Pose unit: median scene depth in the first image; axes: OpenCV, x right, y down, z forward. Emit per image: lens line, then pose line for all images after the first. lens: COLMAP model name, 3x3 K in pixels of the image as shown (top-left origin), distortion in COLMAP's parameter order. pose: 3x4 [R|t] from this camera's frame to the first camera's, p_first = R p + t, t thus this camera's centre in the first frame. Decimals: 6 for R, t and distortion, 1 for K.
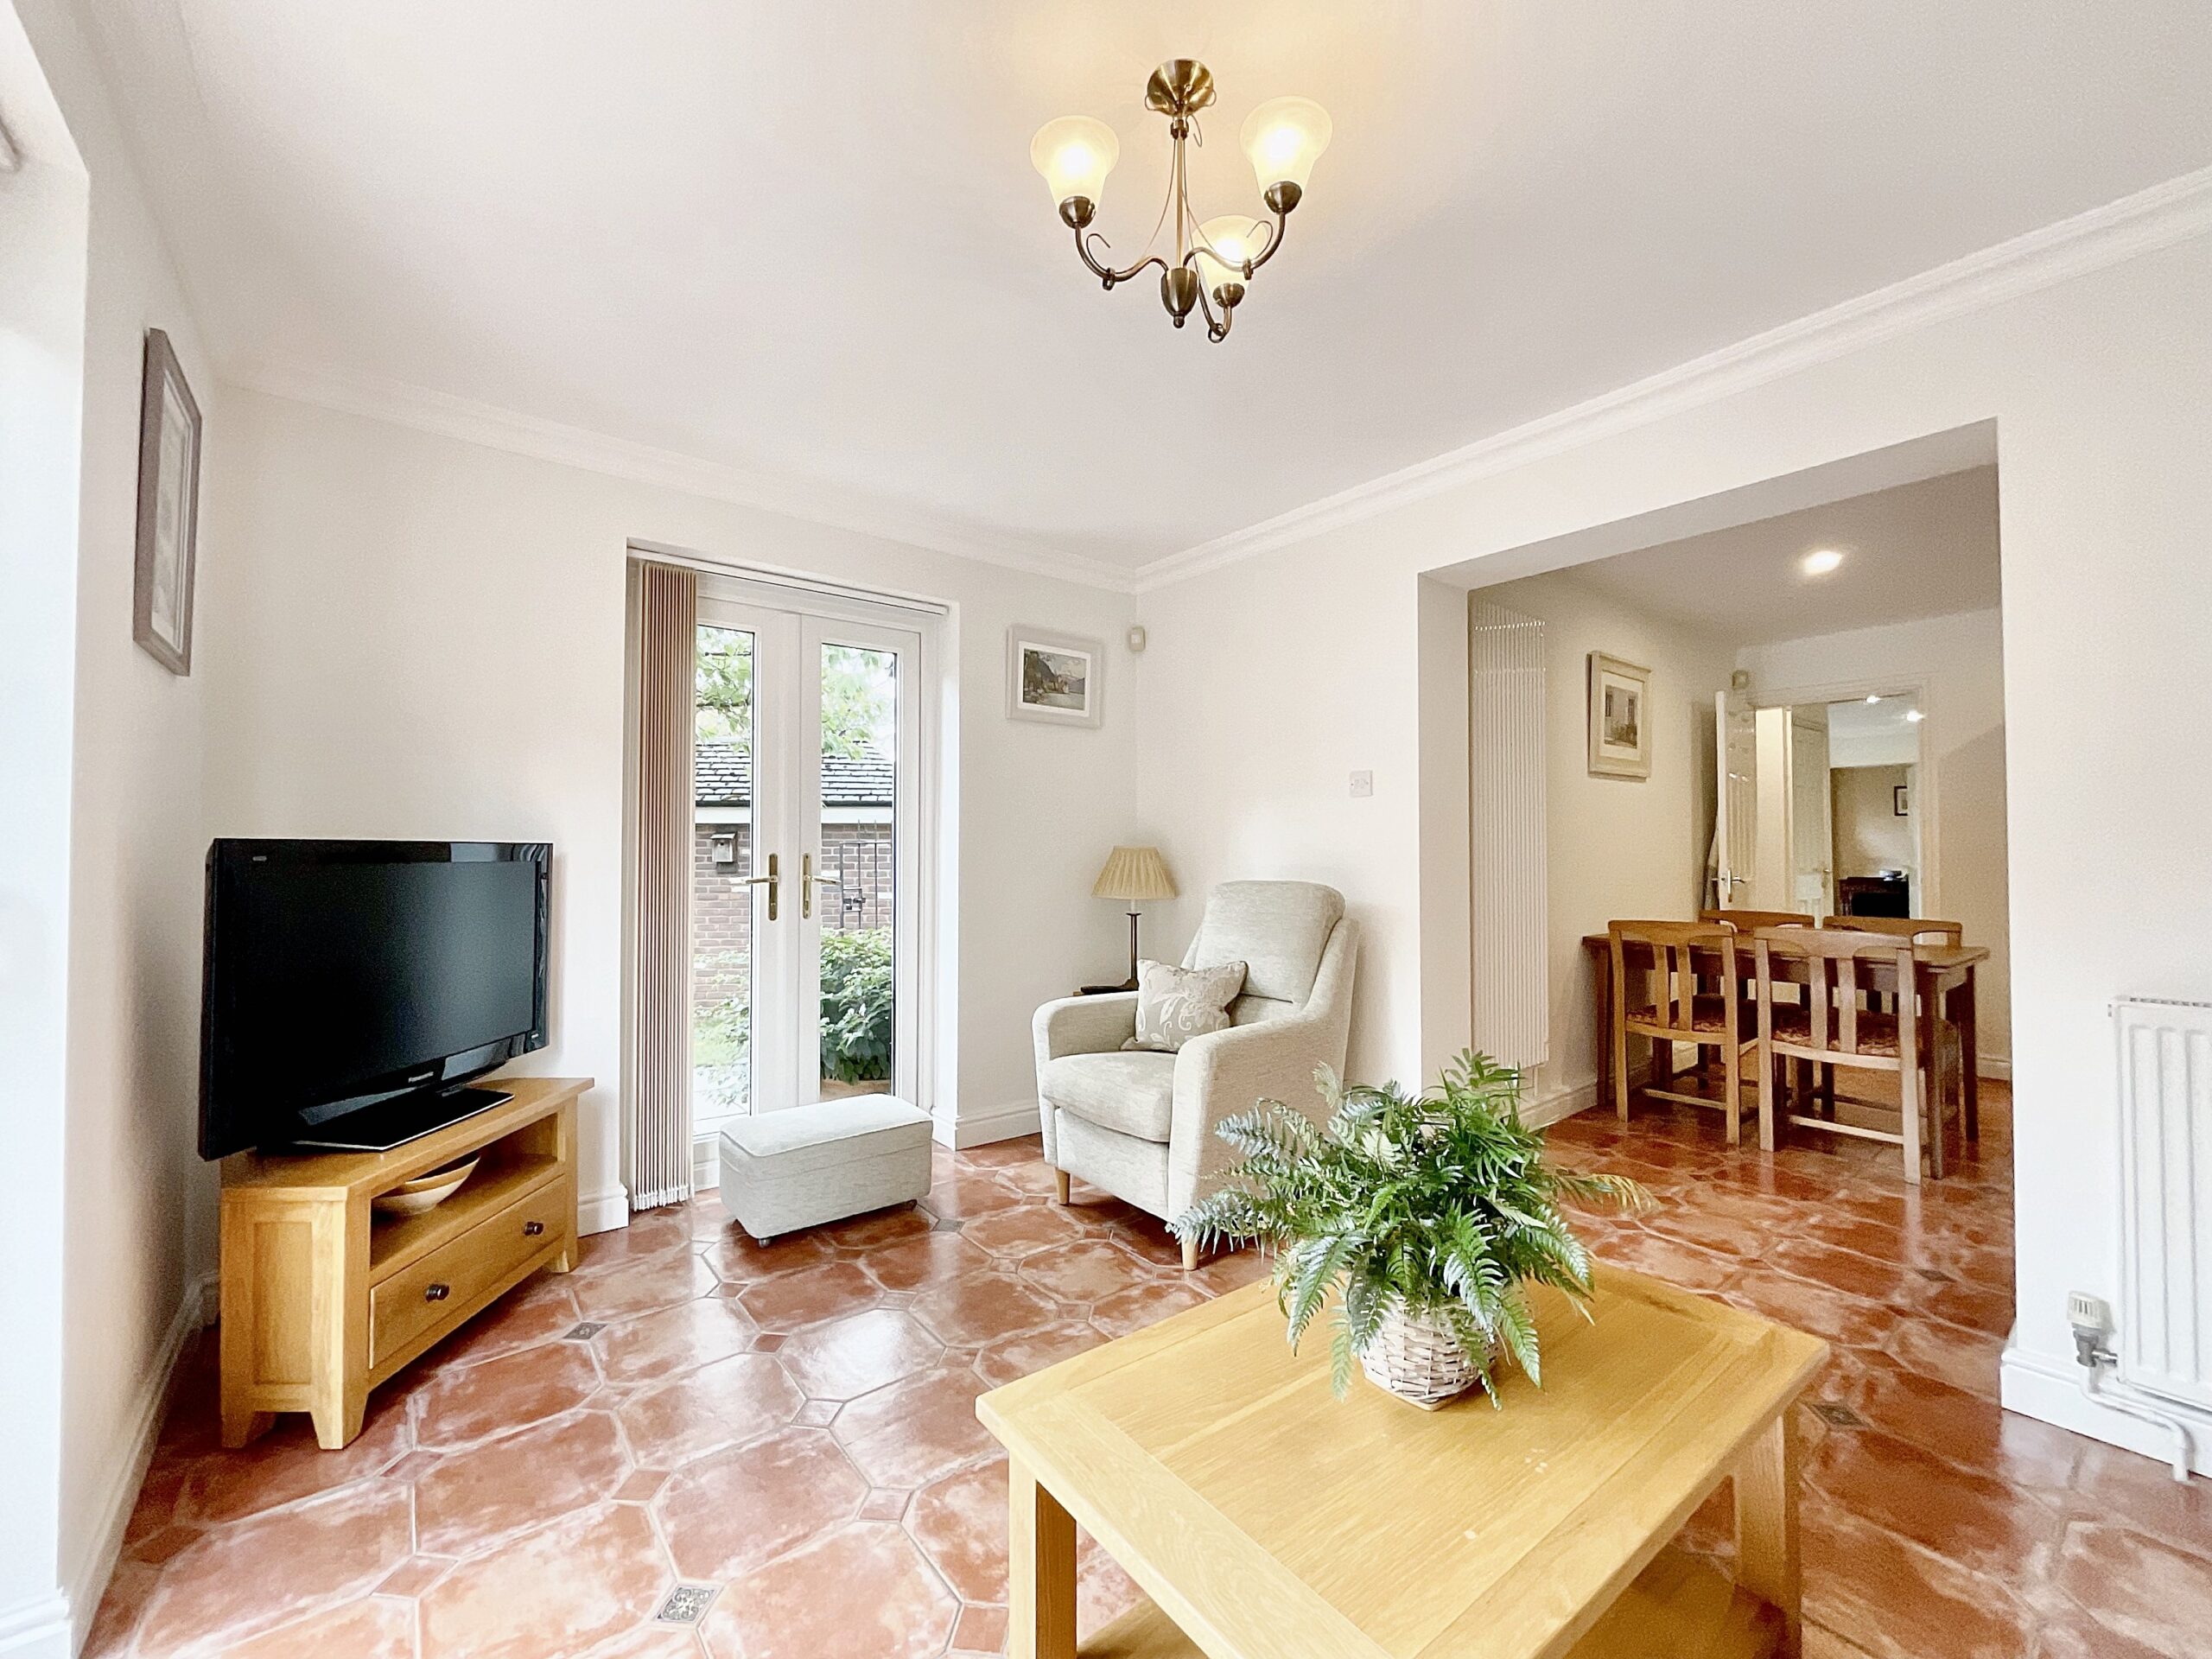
lens RADIAL K [[899.6, 0, 1098.4], [0, 899.6, 831.6], [0, 0, 1]] dist [0.010893, 0.000125]
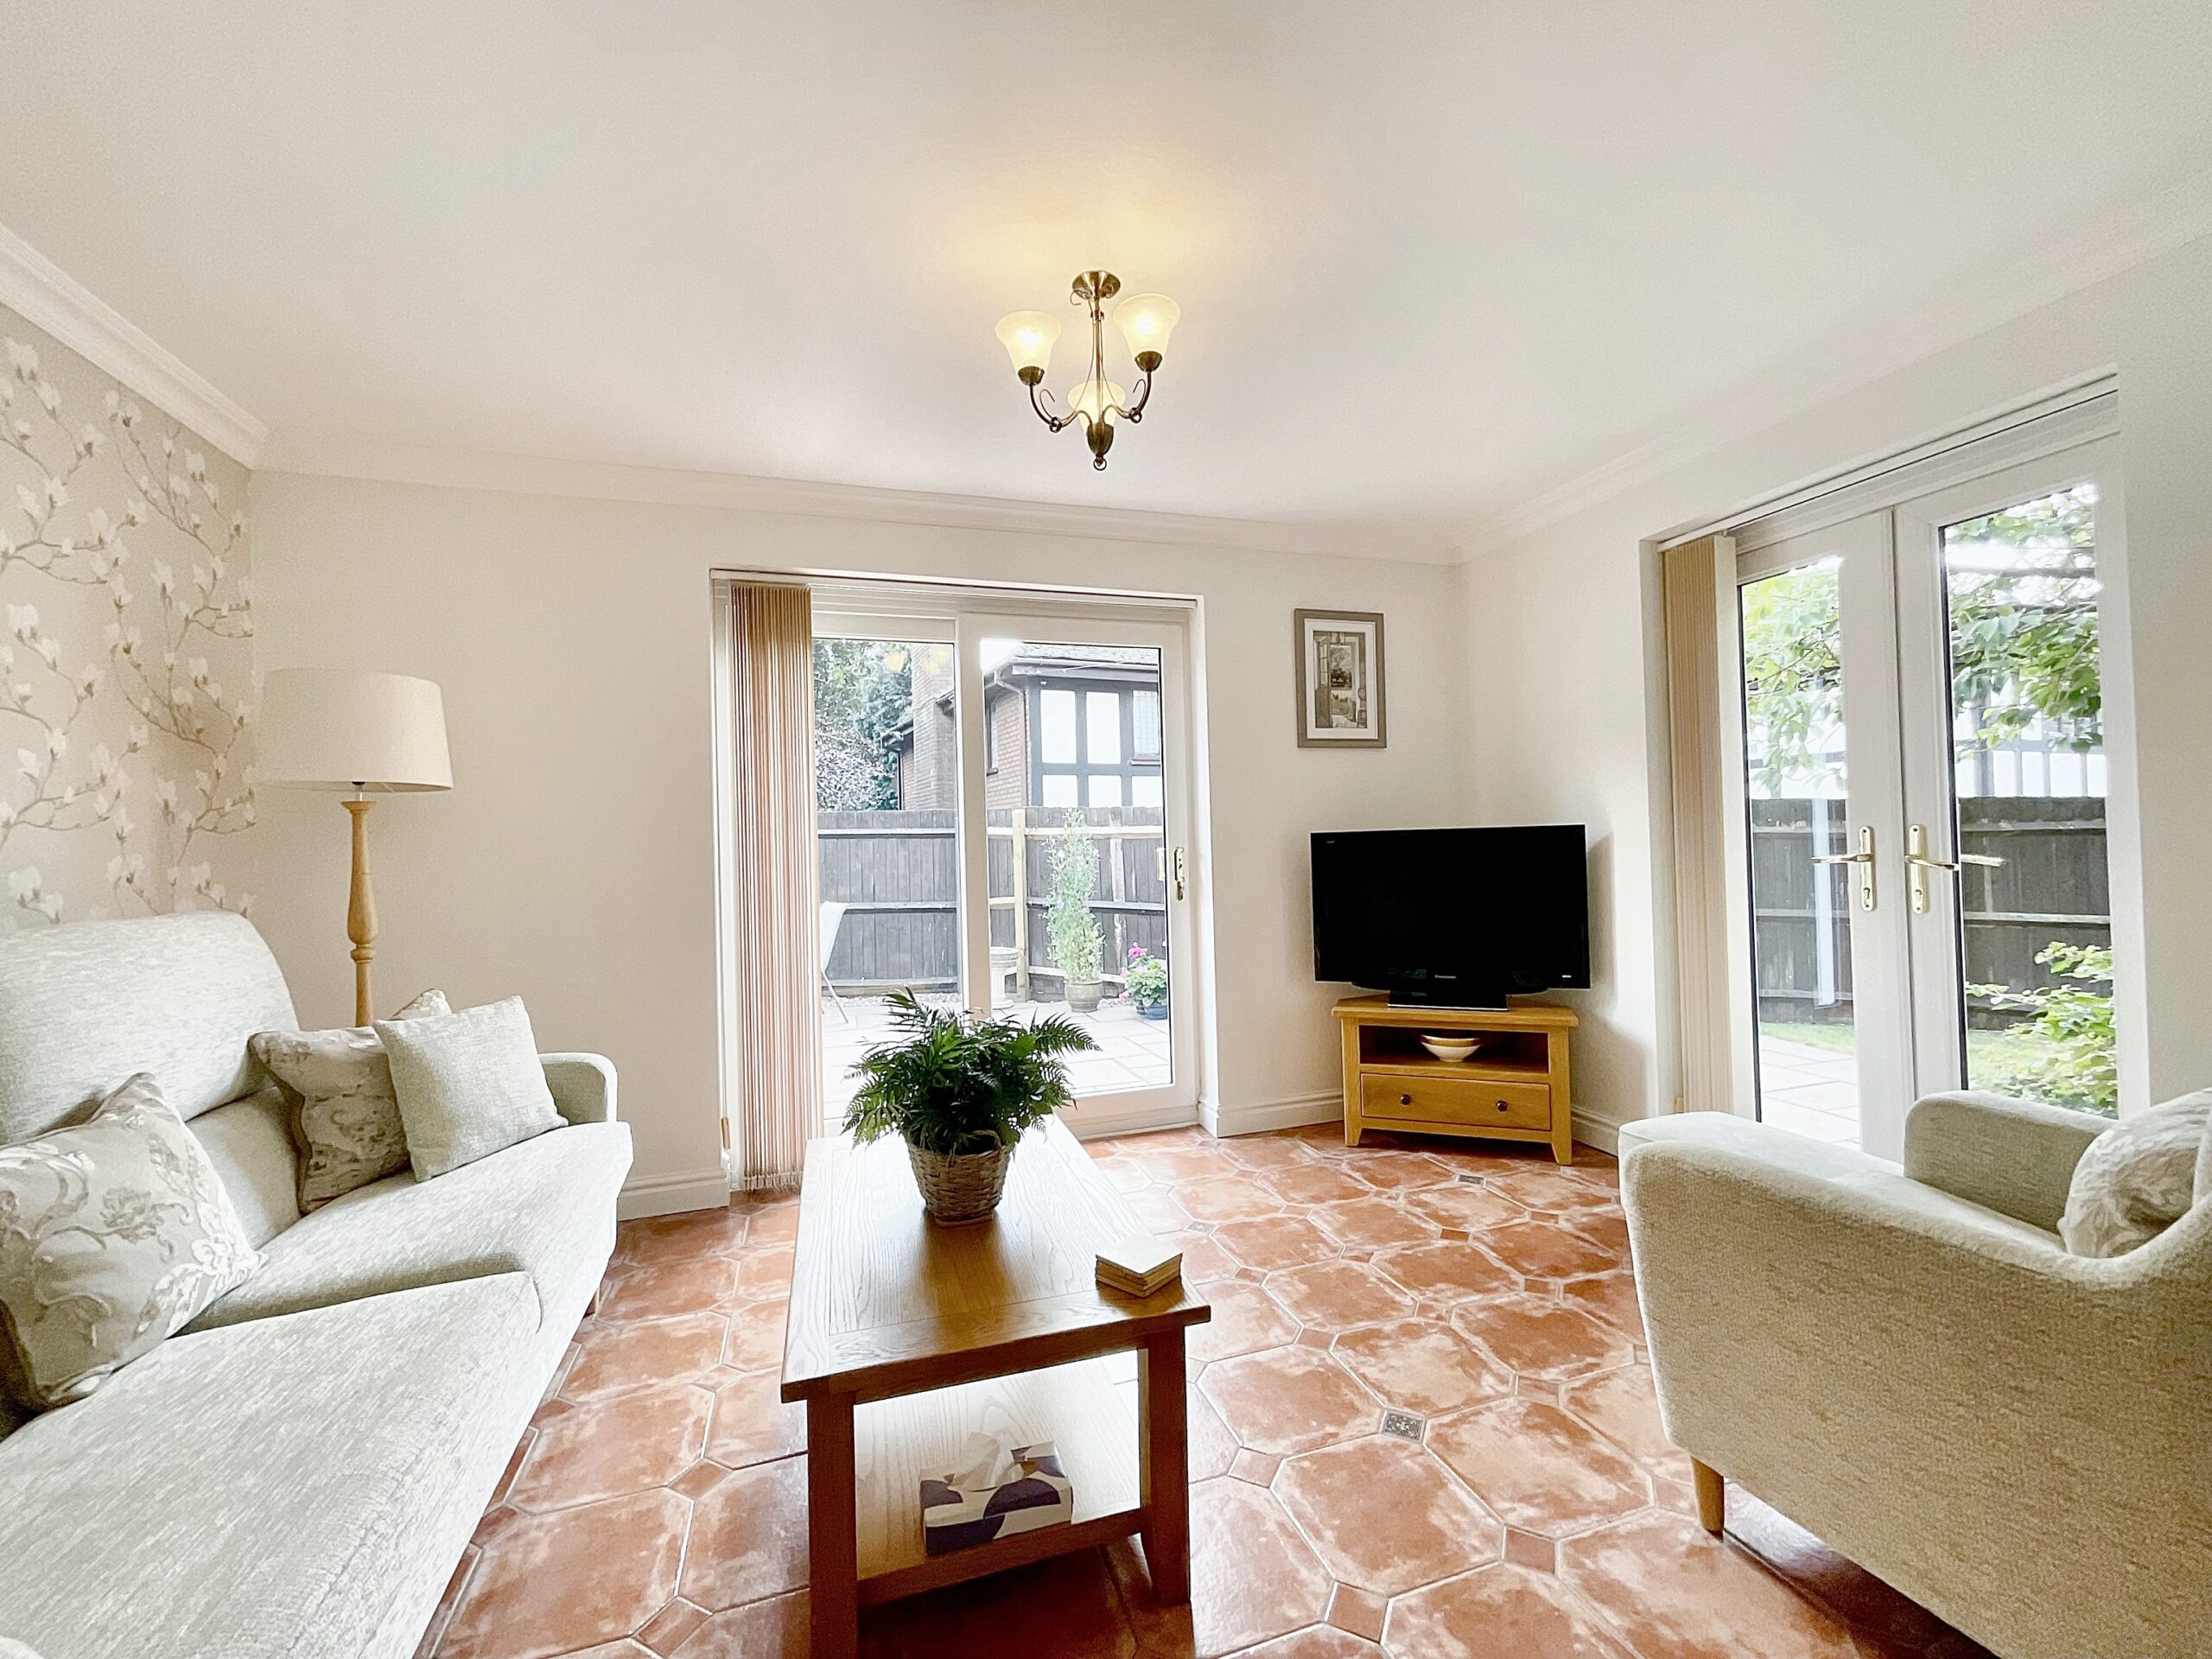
lens RADIAL K [[899.6, 0, 1104.5], [0, 899.6, 833.3], [0, 0, 1]] dist [0.010893, 0.000125]
pose [[-0.349941, -0.002263, -0.936769, 1.046867], [0.050388, 0.998504, -0.021236, 0.024252], [0.935416, -0.054633, -0.349303, 1.112116]]
